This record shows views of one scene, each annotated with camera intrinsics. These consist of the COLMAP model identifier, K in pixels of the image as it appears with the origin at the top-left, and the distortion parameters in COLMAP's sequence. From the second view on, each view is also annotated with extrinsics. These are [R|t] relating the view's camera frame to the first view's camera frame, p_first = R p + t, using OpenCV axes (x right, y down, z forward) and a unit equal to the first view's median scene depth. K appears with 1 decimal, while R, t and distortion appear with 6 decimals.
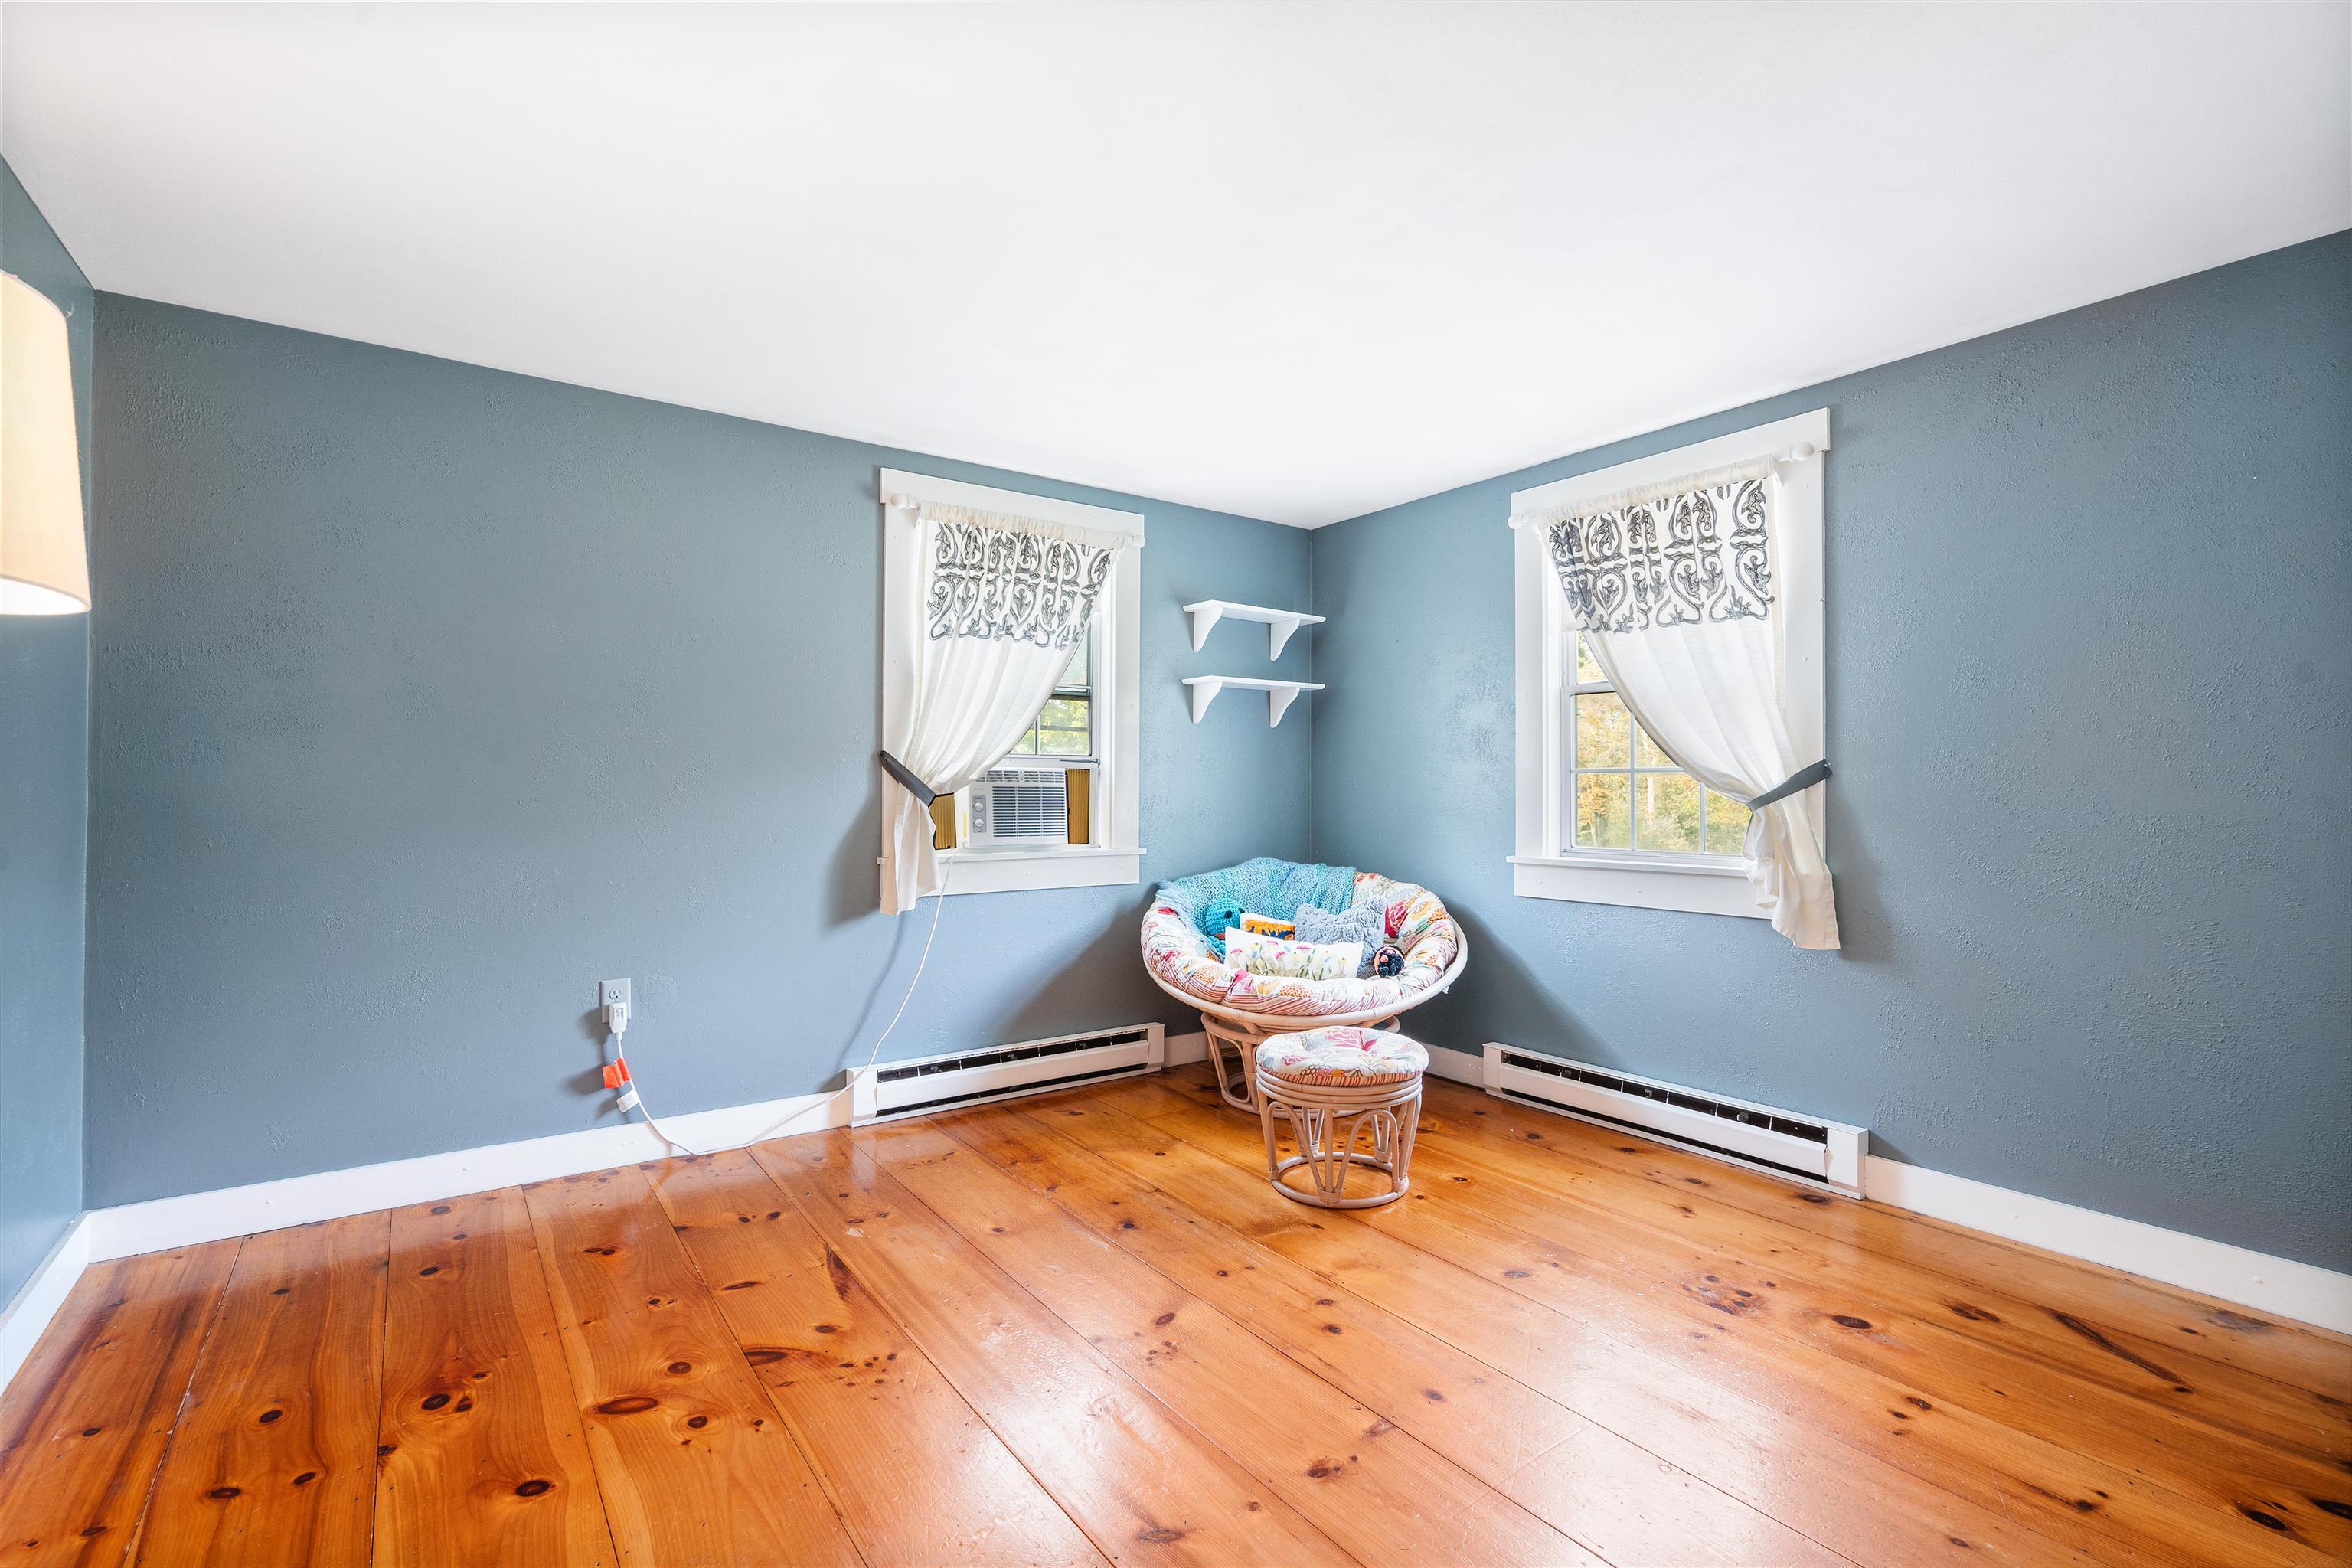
lens RADIAL K [[1065.8, 0, 1181.8], [0, 1065.8, 778.6], [0, 0, 1]] dist [-0.005231, -0.000280]
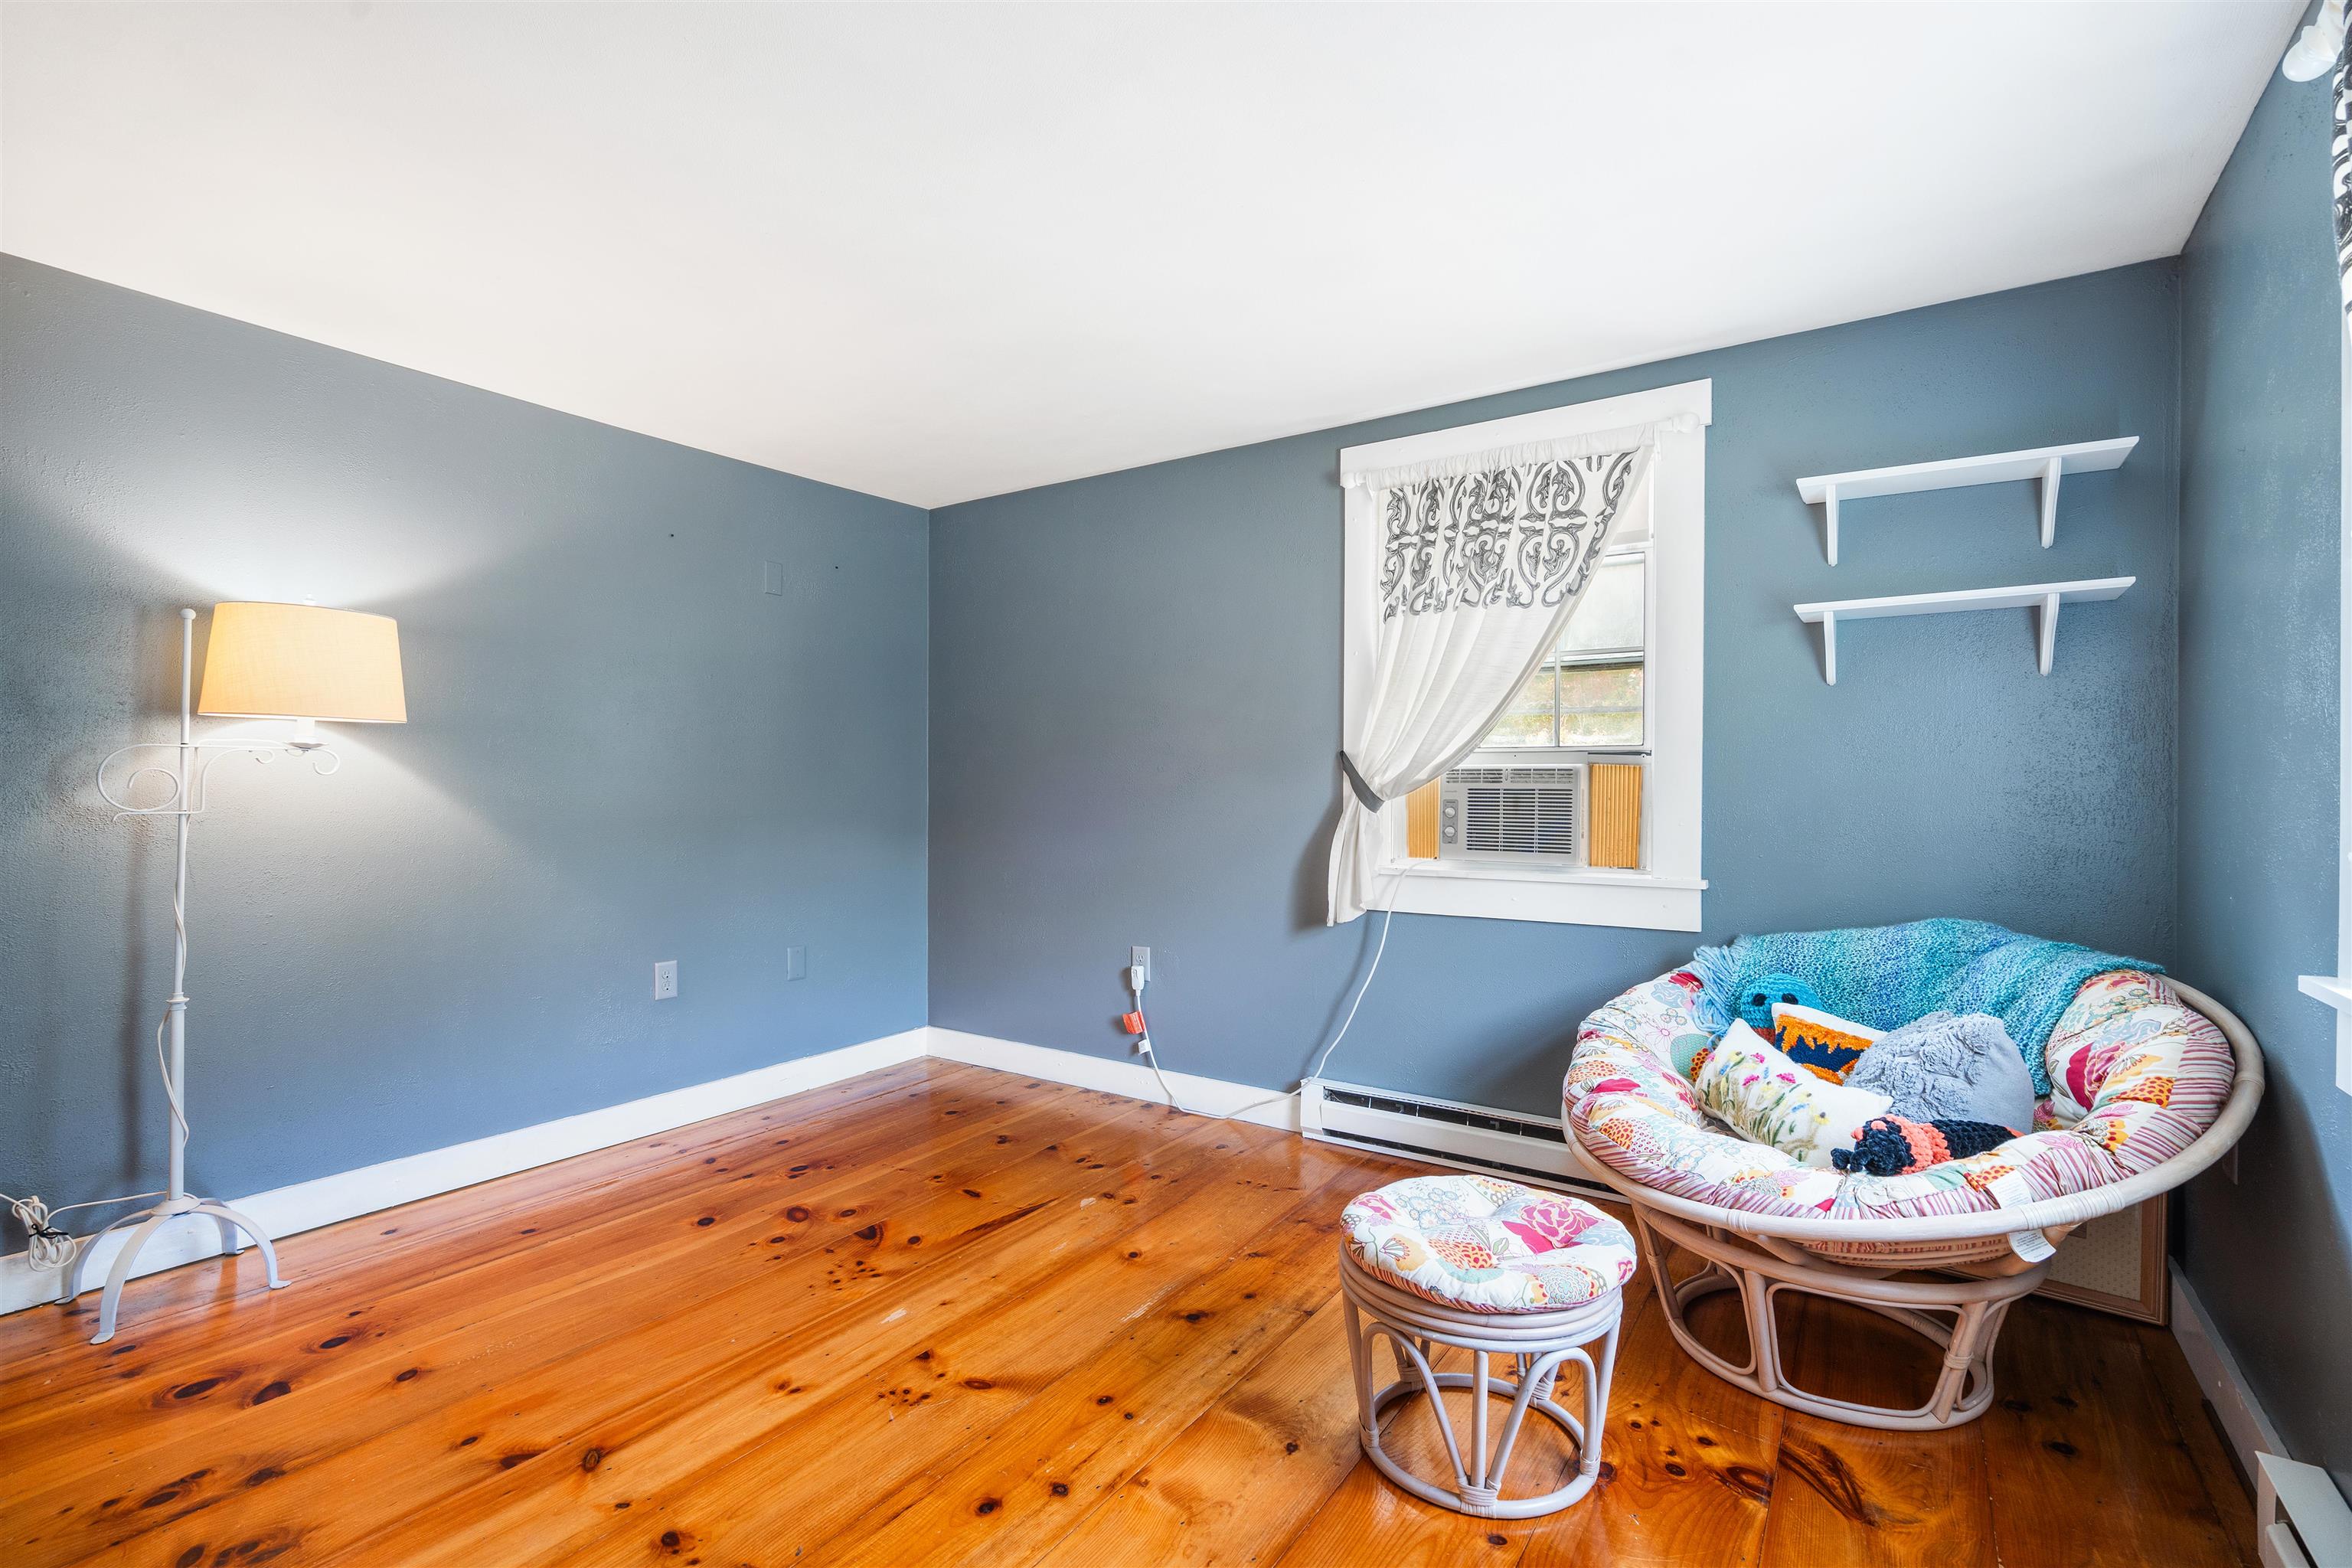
lens RADIAL K [[1065.8, 0, 1176.9], [0, 1065.8, 791.2], [0, 0, 1]] dist [-0.005231, -0.000280]
pose [[0.339200, -0.000557, -0.940714, 0.642503], [0.005564, 0.999984, 0.001414, 0.008632], [0.940698, -0.005714, 0.339197, 0.628176]]
